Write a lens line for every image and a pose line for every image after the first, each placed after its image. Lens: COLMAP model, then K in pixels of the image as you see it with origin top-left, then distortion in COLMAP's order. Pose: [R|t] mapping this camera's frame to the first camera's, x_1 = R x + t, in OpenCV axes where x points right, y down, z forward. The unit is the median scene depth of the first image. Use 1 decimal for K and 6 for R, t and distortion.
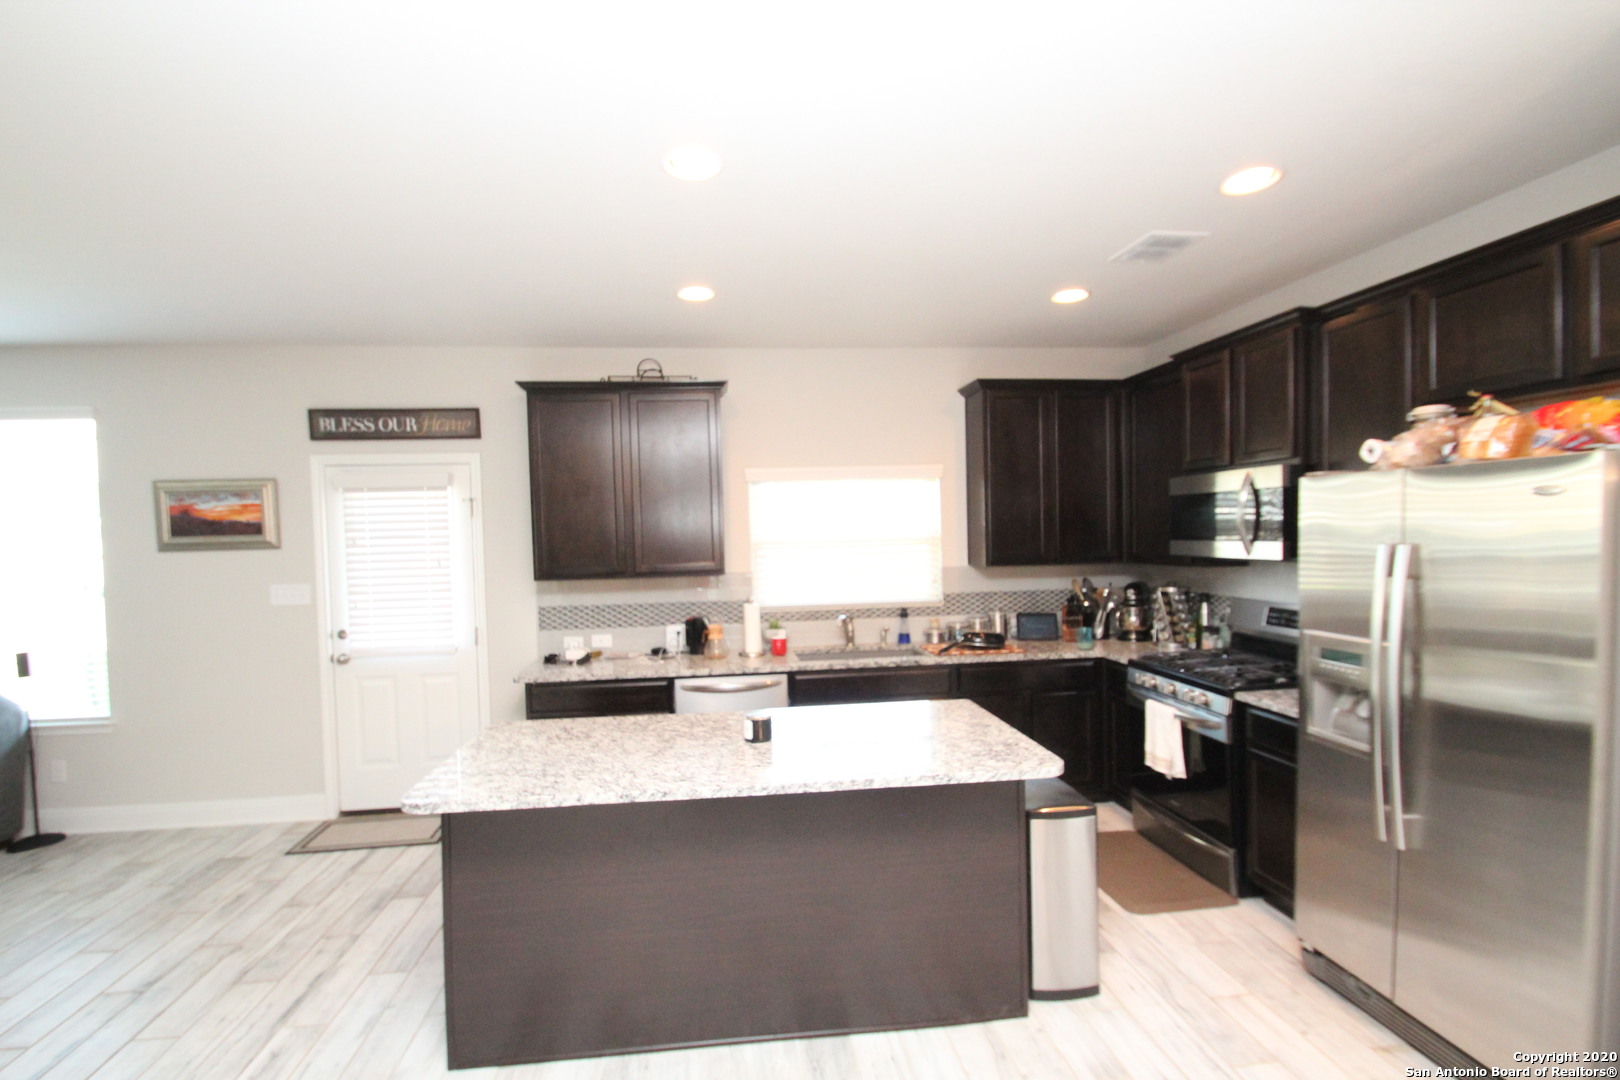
lens RADIAL K [[749.2, 0, 789.5], [0, 749.2, 554.6], [0, 0, 1]] dist [0.001304, -0.008977]
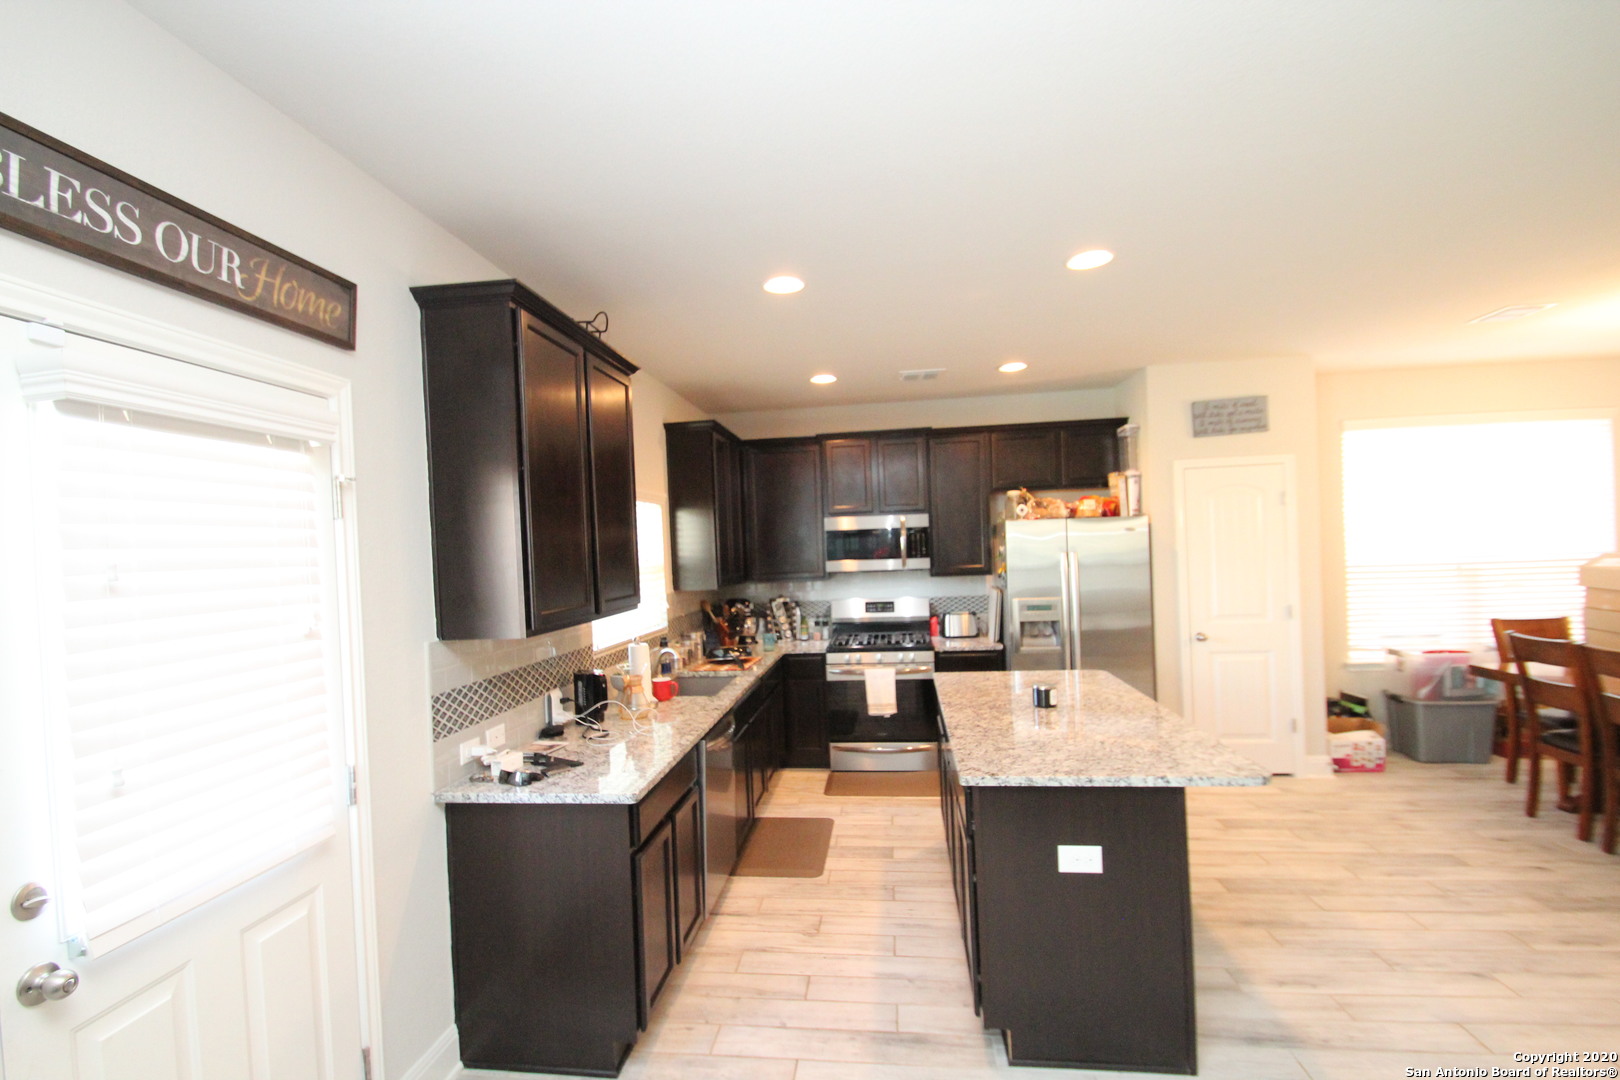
lens RADIAL K [[749.2, 0, 789.5], [0, 749.2, 554.6], [0, 0, 1]] dist [0.001304, -0.008977]
pose [[0.242709, 0.009426, 0.970053, -0.993843], [0.060876, 0.997834, -0.024927, -0.001408], [-0.968187, 0.065103, 0.241609, 0.794177]]
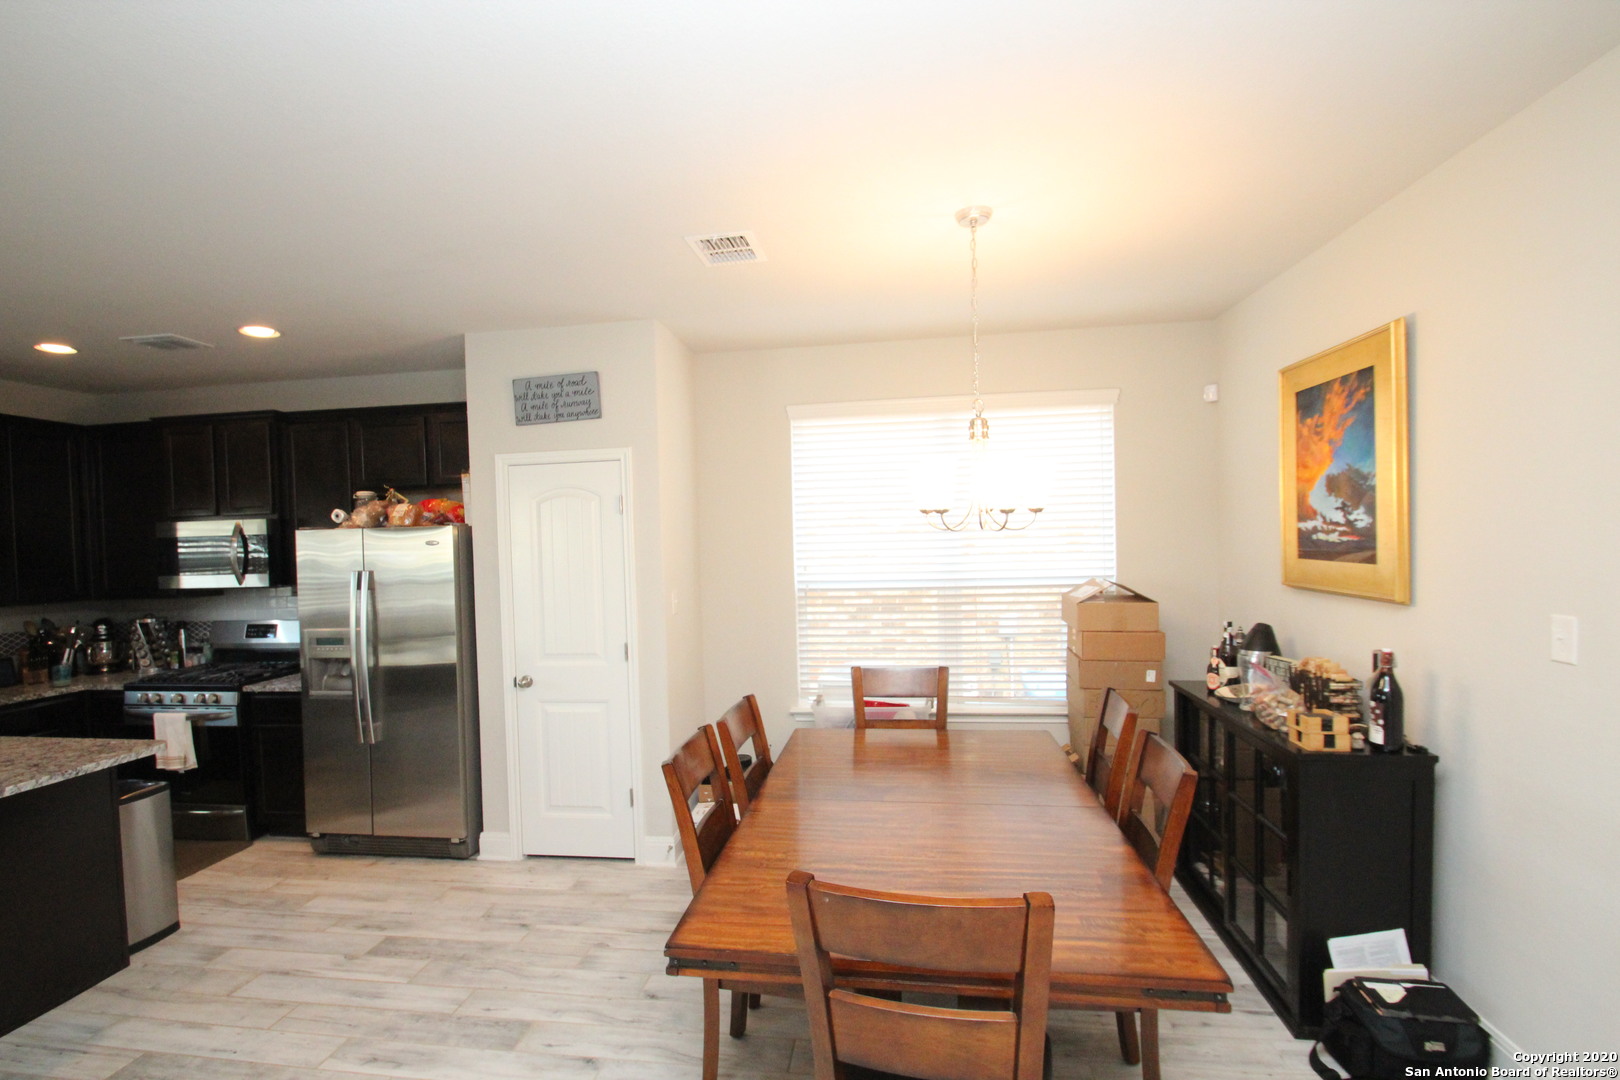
lens RADIAL K [[749.2, 0, 789.5], [0, 749.2, 554.6], [0, 0, 1]] dist [0.001304, -0.008977]
pose [[0.250322, -0.000327, 0.968163, -0.407191], [0.050447, 0.998646, -0.012705, 0.012524], [-0.966847, 0.052021, 0.250000, -0.263710]]
